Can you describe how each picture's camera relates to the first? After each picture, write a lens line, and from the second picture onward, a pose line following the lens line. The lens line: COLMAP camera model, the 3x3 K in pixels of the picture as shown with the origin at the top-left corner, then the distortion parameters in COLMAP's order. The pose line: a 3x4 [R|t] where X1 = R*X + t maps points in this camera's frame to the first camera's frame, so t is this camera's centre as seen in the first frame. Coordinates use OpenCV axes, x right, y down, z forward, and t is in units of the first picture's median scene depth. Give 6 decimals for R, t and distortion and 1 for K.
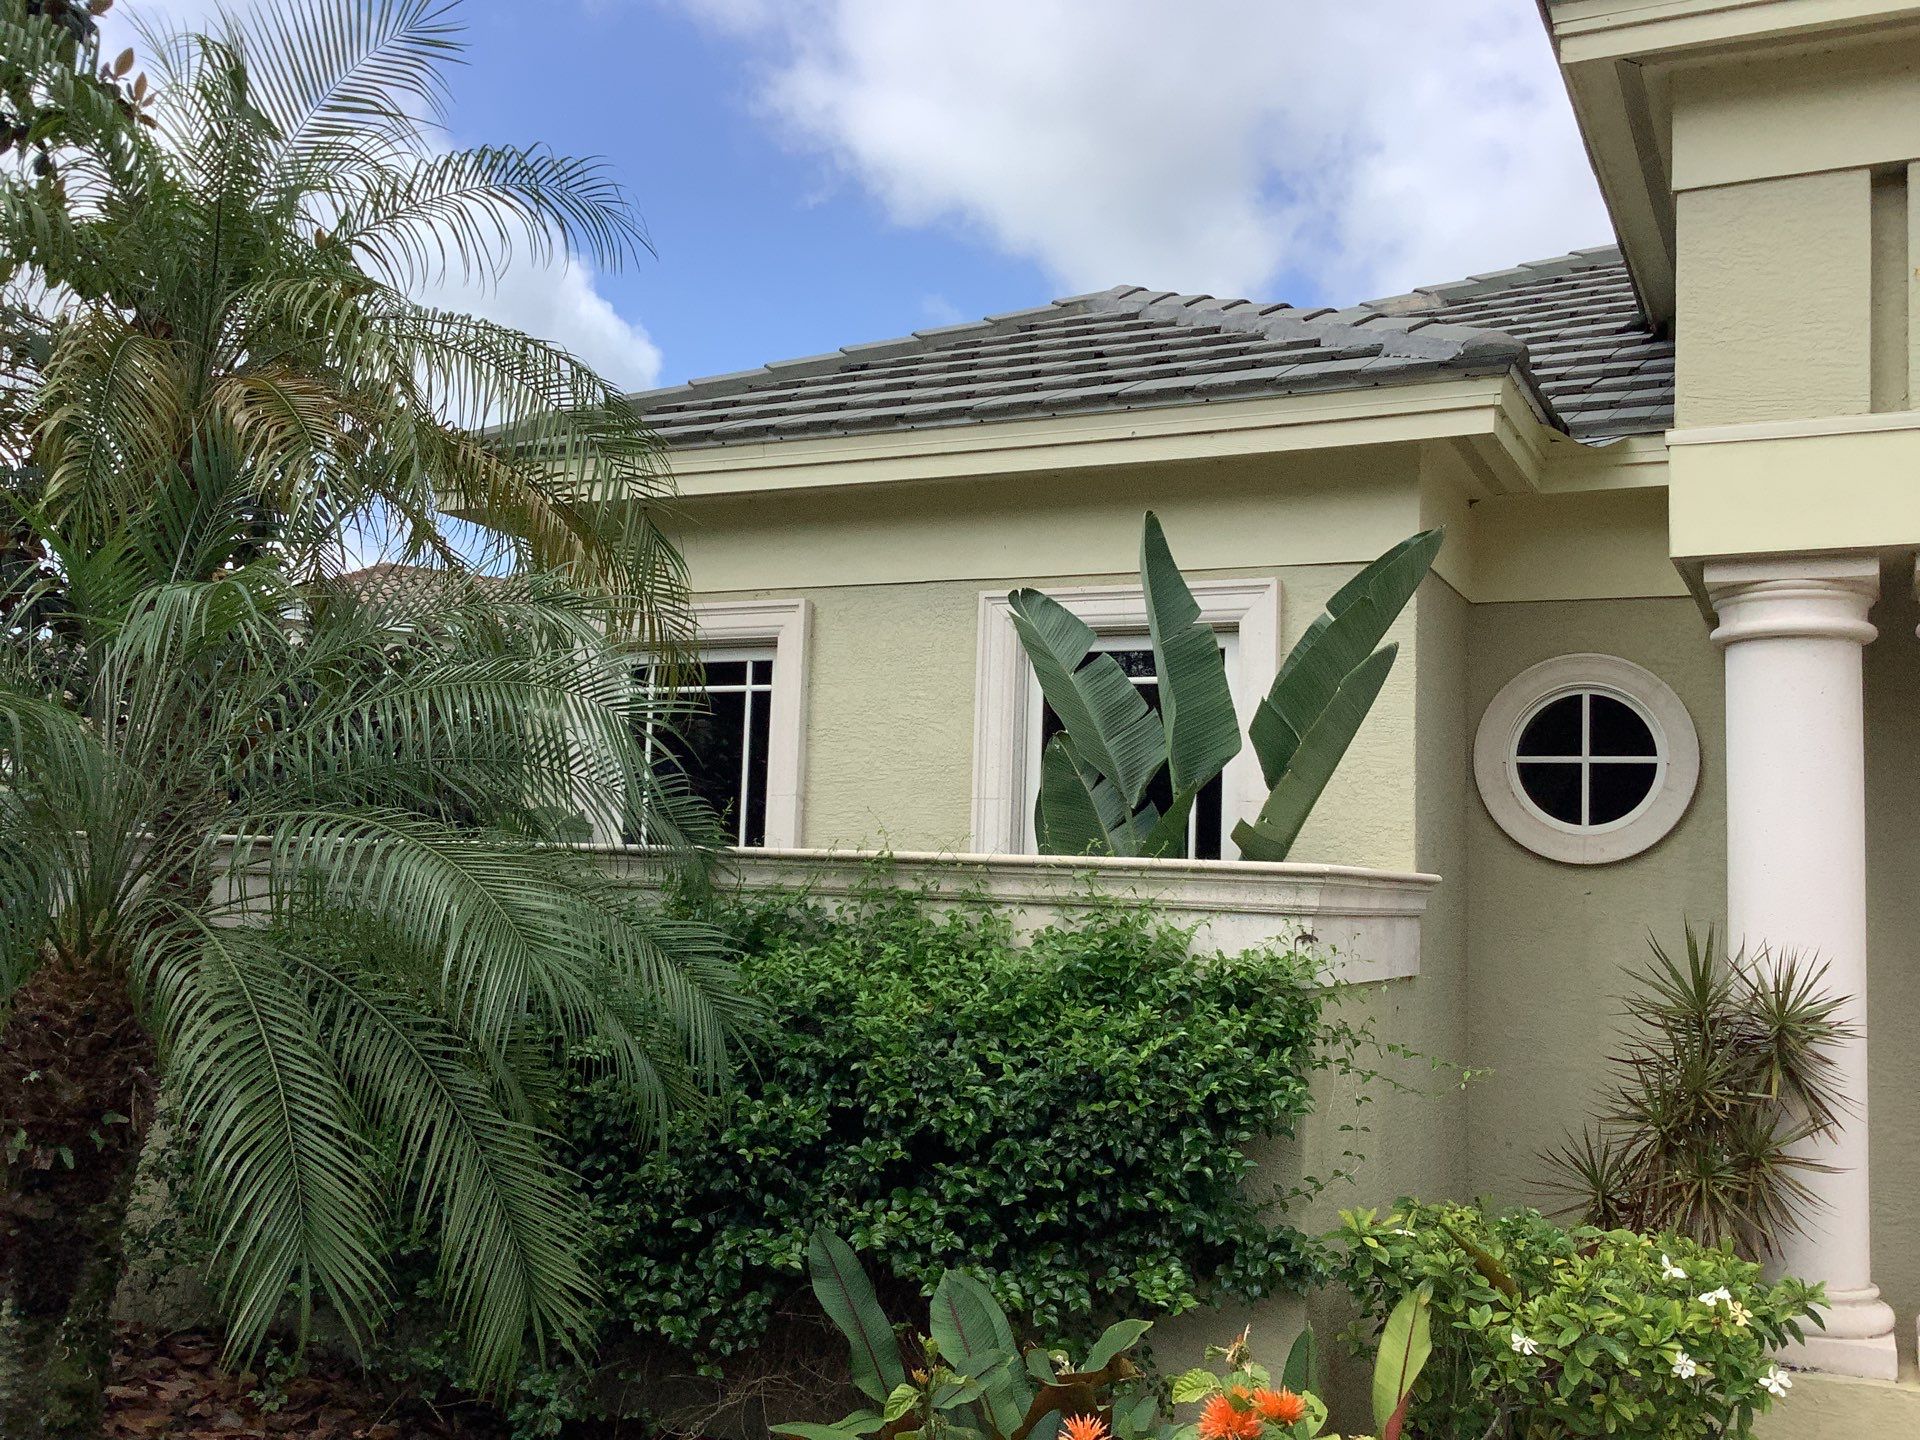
lens RADIAL K [[1715.9, 0, 961.2], [0, 1715.9, 716.2], [0, 0, 1]] dist [0.021442, -0.028308]
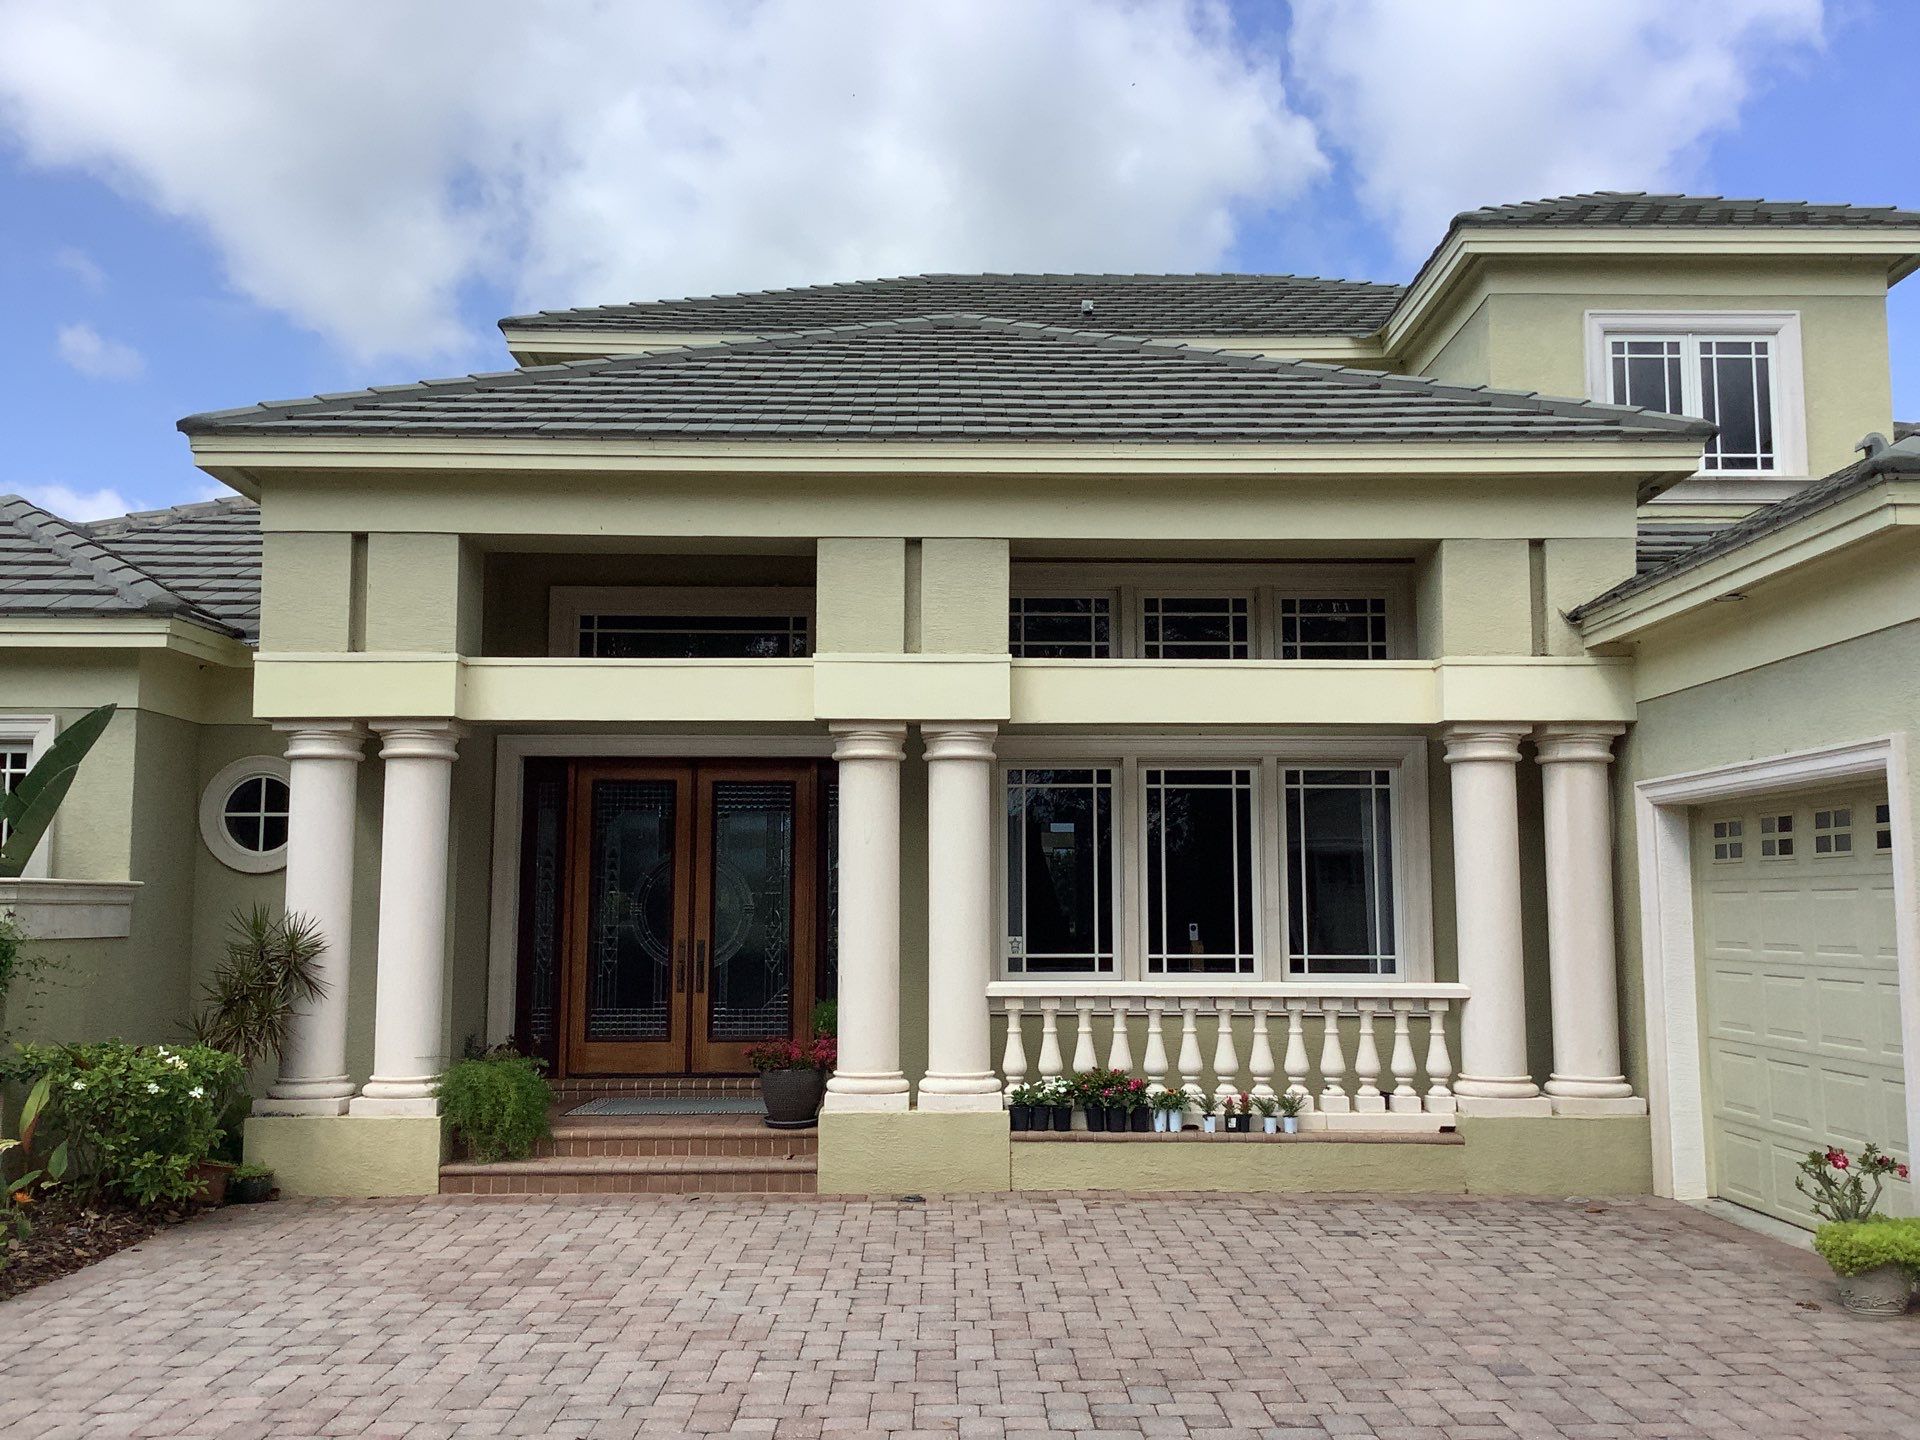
lens RADIAL K [[1715.9, 0, 965.8], [0, 1715.9, 767.6], [0, 0, 1]] dist [0.021442, -0.028308]
pose [[0.898612, -0.002328, 0.438739, 0.278357], [-0.009851, 0.999627, 0.025480, -0.092353], [-0.438634, -0.027219, 0.898253, -1.132074]]
